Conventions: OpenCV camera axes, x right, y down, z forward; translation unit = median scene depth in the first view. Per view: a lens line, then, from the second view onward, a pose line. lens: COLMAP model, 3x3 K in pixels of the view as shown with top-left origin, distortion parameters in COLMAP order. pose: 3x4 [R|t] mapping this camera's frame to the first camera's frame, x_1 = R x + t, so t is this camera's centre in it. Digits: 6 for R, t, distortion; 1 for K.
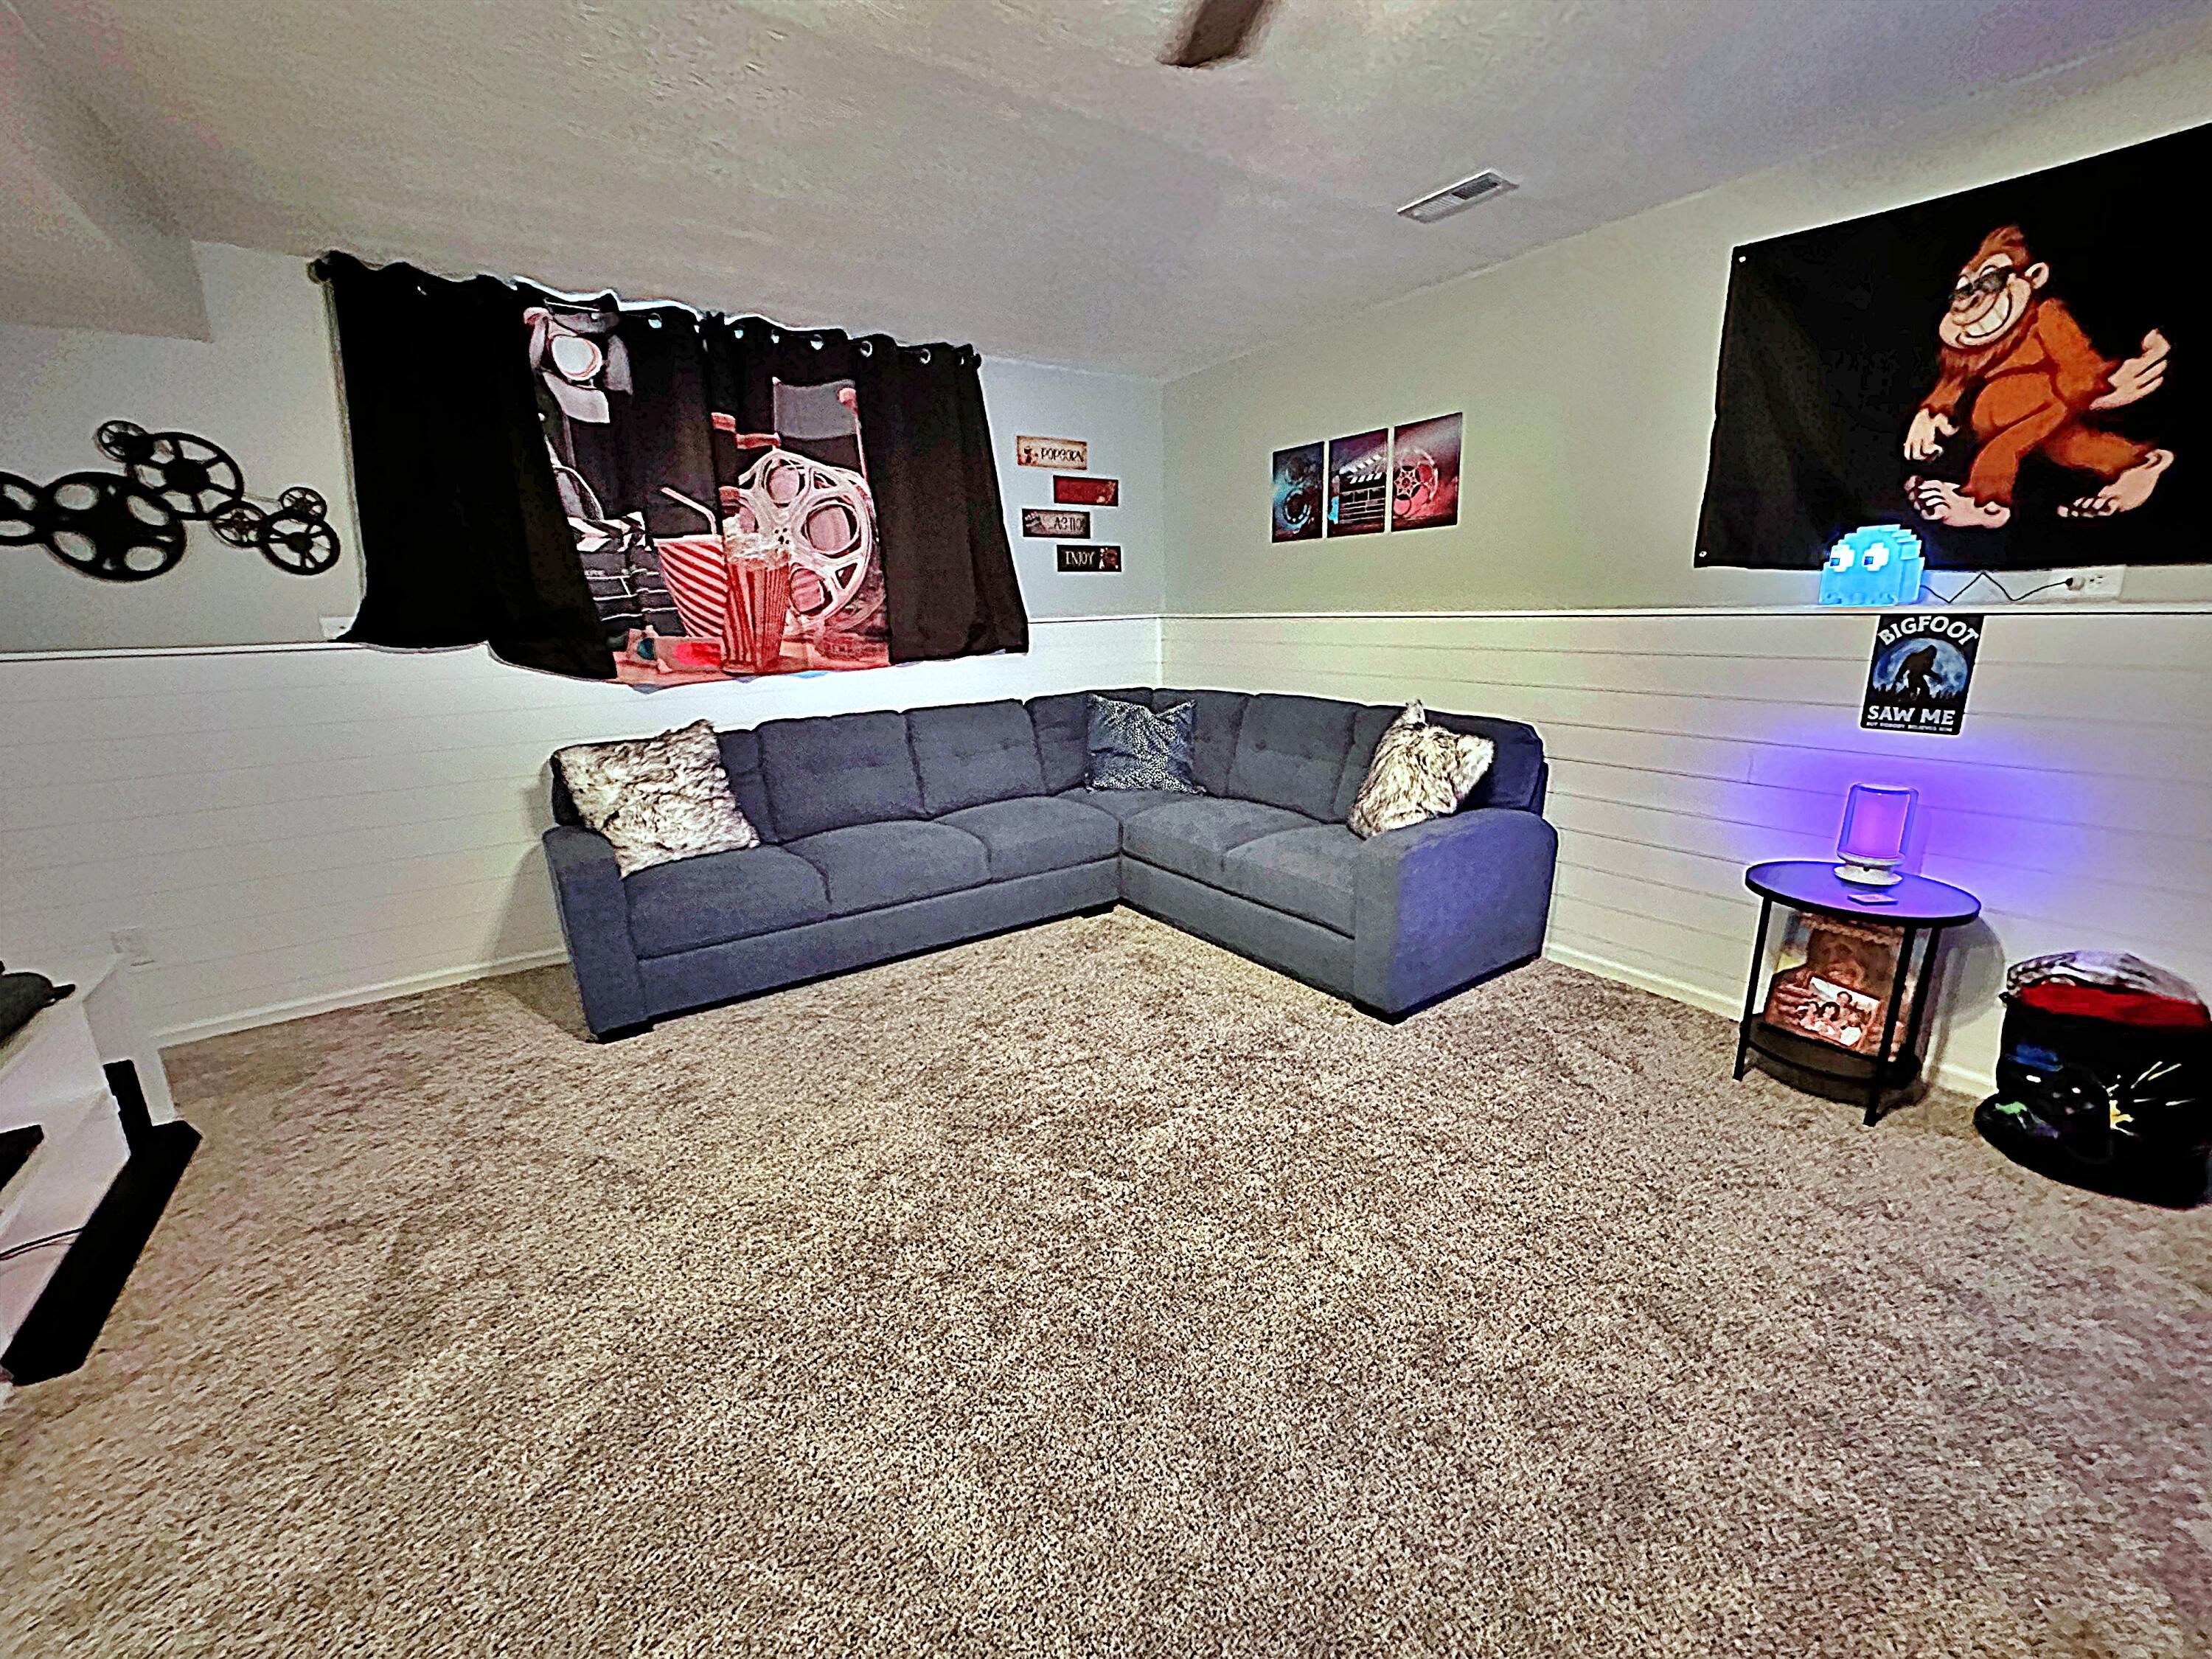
lens RADIAL K [[884.5, 0, 1109.6], [0, 884.5, 834.3], [0, 0, 1]] dist [-0.006228, 0.001476]
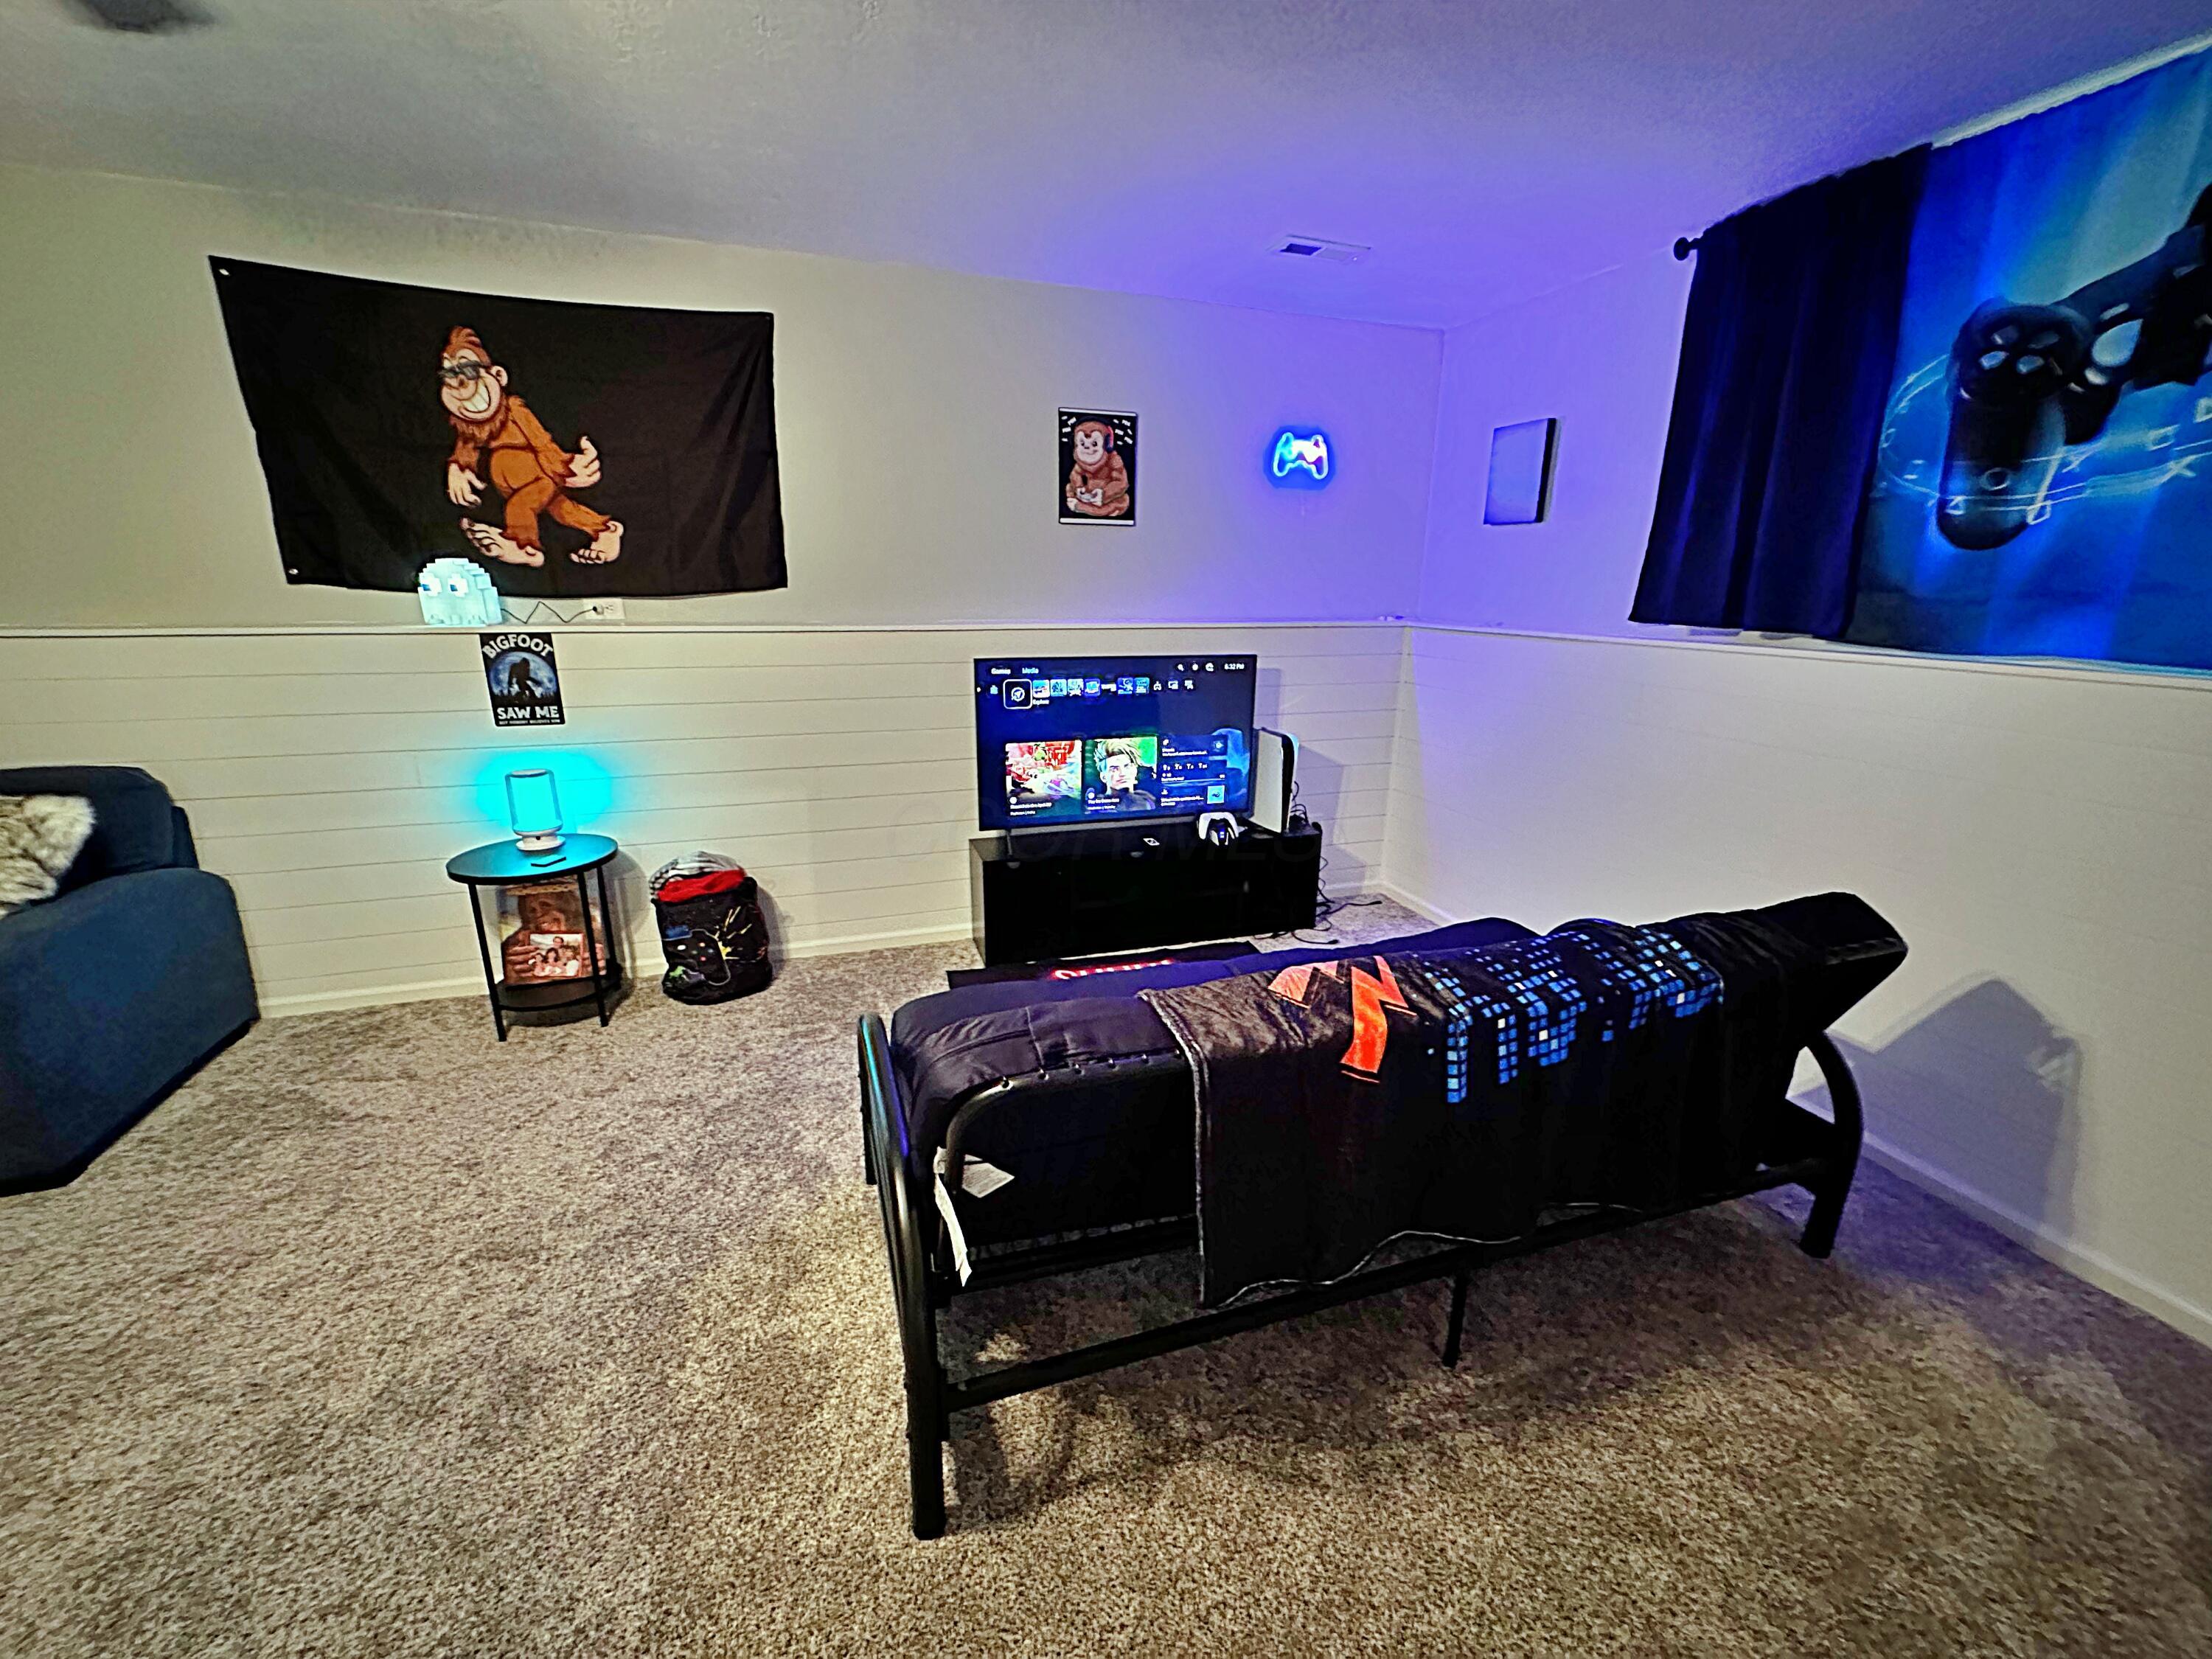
lens RADIAL K [[884.5, 0, 1110.8], [0, 884.5, 831.2], [0, 0, 1]] dist [-0.006228, 0.001476]
pose [[0.280556, -0.236825, 0.930162, -0.072792], [0.224143, 0.958454, 0.176422, -0.009055], [-0.933299, 0.158993, 0.321983, -0.160882]]
